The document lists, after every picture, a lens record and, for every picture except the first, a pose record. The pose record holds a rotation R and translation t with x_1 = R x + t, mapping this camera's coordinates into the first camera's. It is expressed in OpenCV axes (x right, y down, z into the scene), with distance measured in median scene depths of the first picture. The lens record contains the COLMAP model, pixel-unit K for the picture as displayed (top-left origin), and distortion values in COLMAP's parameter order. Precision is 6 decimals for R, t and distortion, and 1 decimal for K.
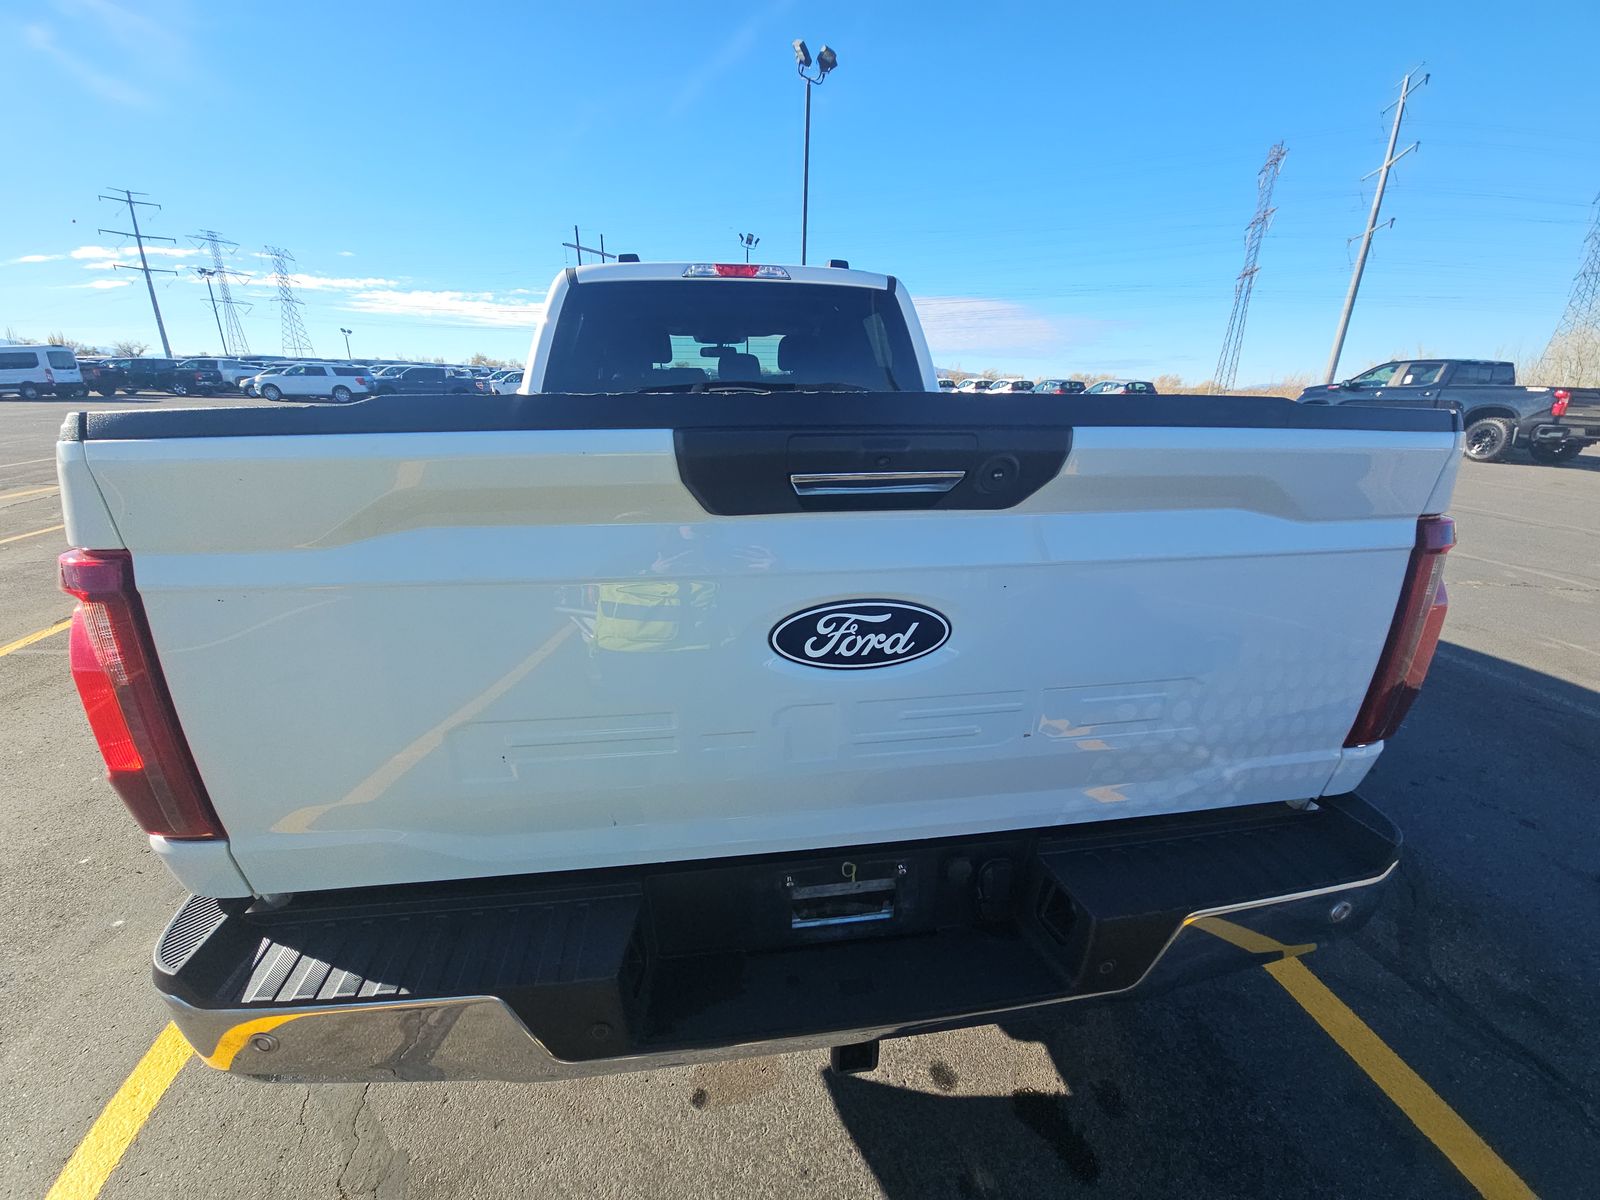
lens RADIAL K [[644.2, 0, 793.8], [0, 644.2, 597.7], [0, 0, 1]] dist [0.023125, -0.016146]
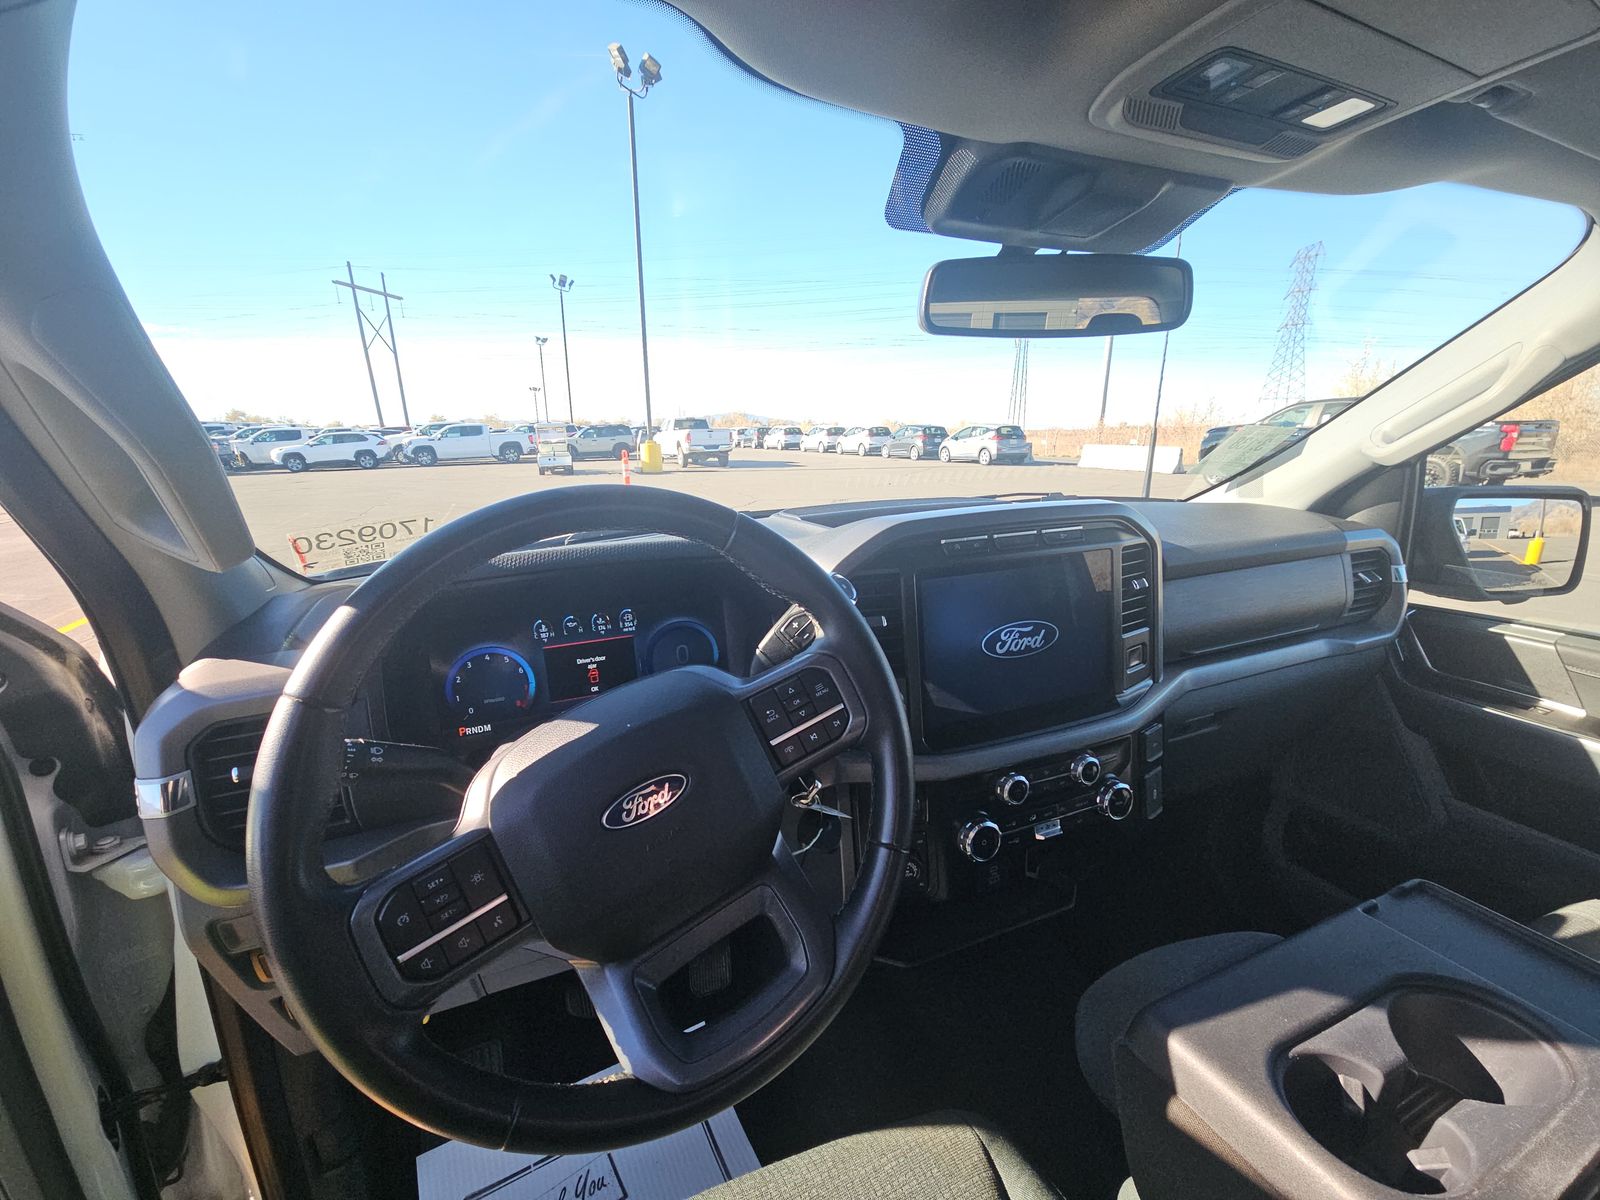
lens RADIAL K [[649.5, 0, 801.3], [0, 649.5, 610.8], [0, 0, 1]] dist [-0.001687, -0.000088]
pose [[0.964194, -0.090401, 0.249314, -0.037213], [0.102936, 0.993974, -0.037679, -0.054284], [-0.244406, 0.061993, 0.967689, 0.156431]]
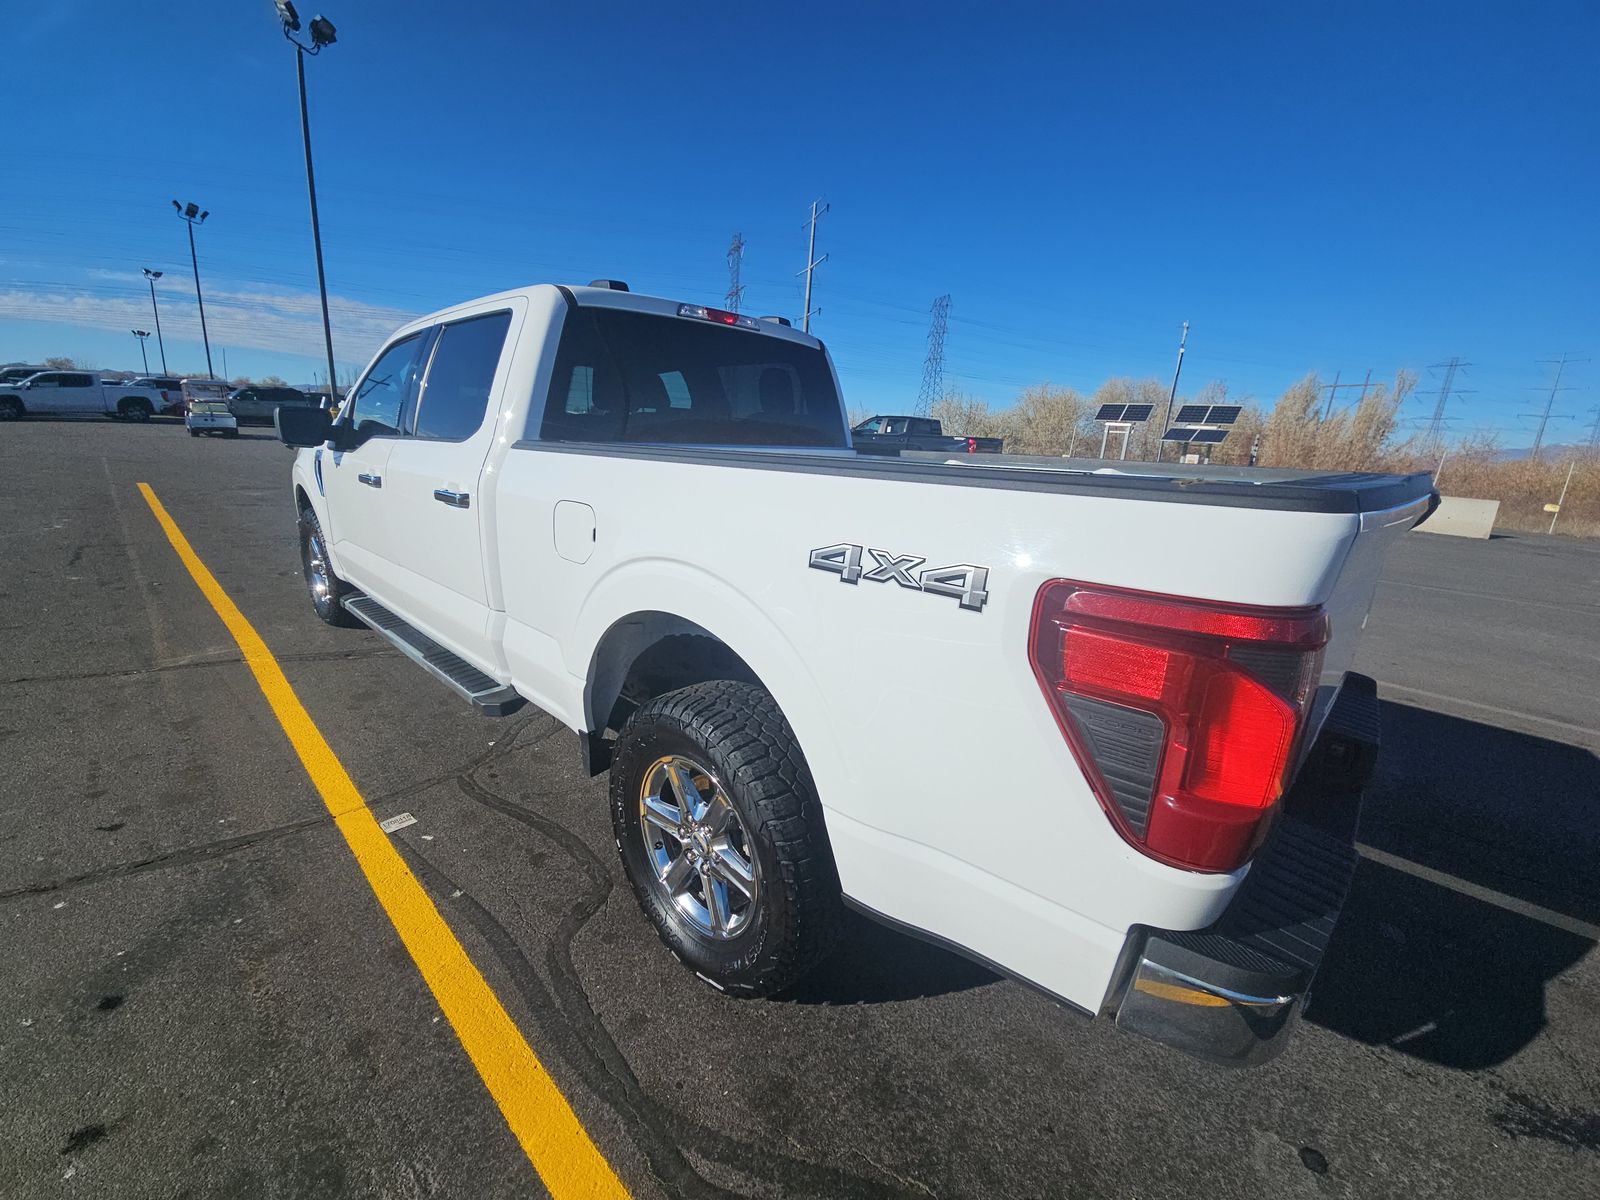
lens RADIAL K [[644.2, 0, 793.8], [0, 644.2, 597.7], [0, 0, 1]] dist [0.023125, -0.016146]
pose [[0.787770, -0.119469, 0.604272, -0.065747], [0.145832, 0.989294, 0.005475, -0.005288], [-0.598457, 0.083809, 0.796759, 0.015099]]
